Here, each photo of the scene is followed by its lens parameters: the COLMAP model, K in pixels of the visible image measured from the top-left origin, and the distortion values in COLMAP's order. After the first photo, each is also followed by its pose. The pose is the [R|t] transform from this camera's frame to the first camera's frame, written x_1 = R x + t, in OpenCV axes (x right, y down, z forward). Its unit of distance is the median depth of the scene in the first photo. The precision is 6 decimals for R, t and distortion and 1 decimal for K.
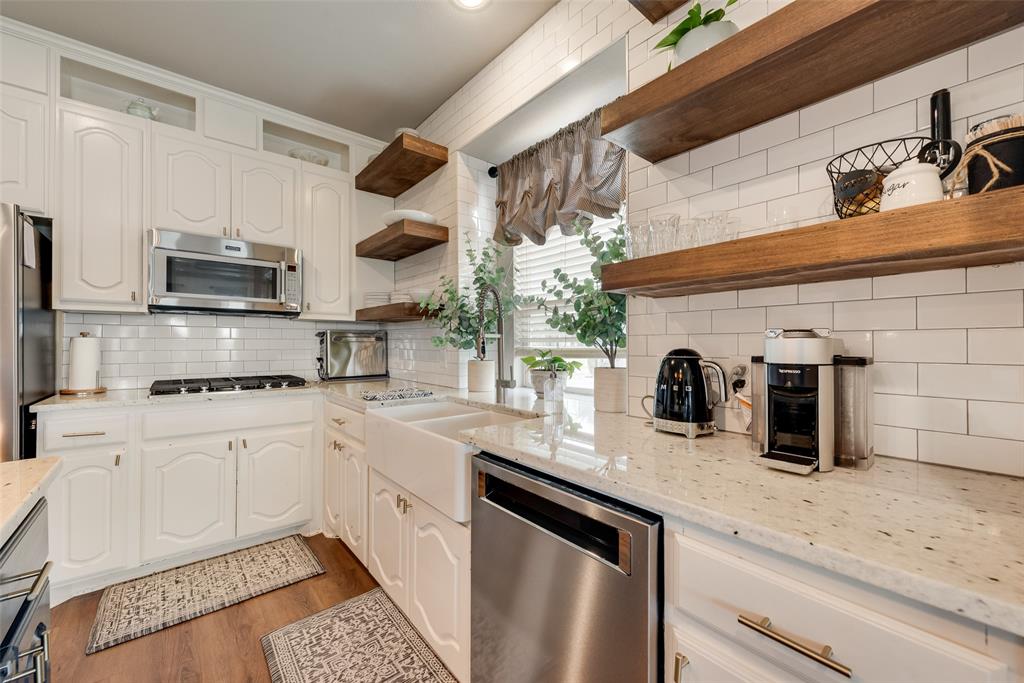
lens RADIAL K [[401.0, 0, 509.3], [0, 401.0, 343.2], [0, 0, 1]] dist [0.010793, -0.003288]
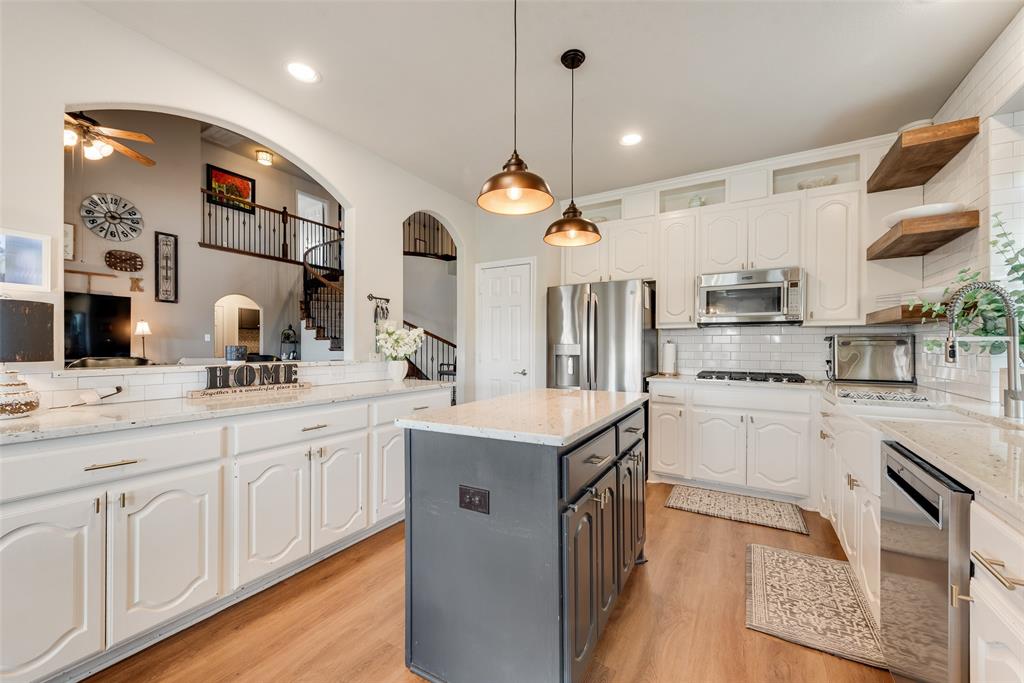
lens RADIAL K [[401.0, 0, 506.0], [0, 401.0, 348.8], [0, 0, 1]] dist [0.010793, -0.003288]
pose [[0.330506, 0.005062, -0.943790, 0.364439], [-0.001199, 0.999987, 0.004944, 0.000940], [0.943803, -0.000502, 0.330508, -0.249775]]
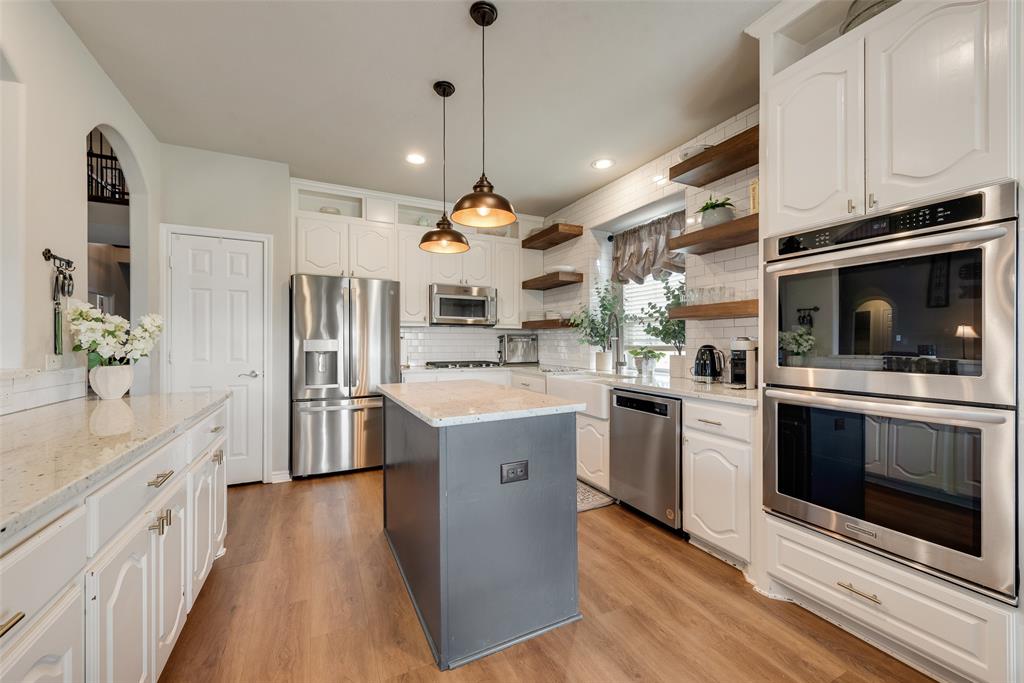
lens RADIAL K [[401.0, 0, 508.3], [0, 401.0, 344.1], [0, 0, 1]] dist [0.010793, -0.003288]
pose [[0.971689, 0.001931, -0.236255, -0.065095], [-0.000550, 0.999982, 0.005909, -0.002195], [0.236263, -0.005611, 0.971673, -0.799373]]
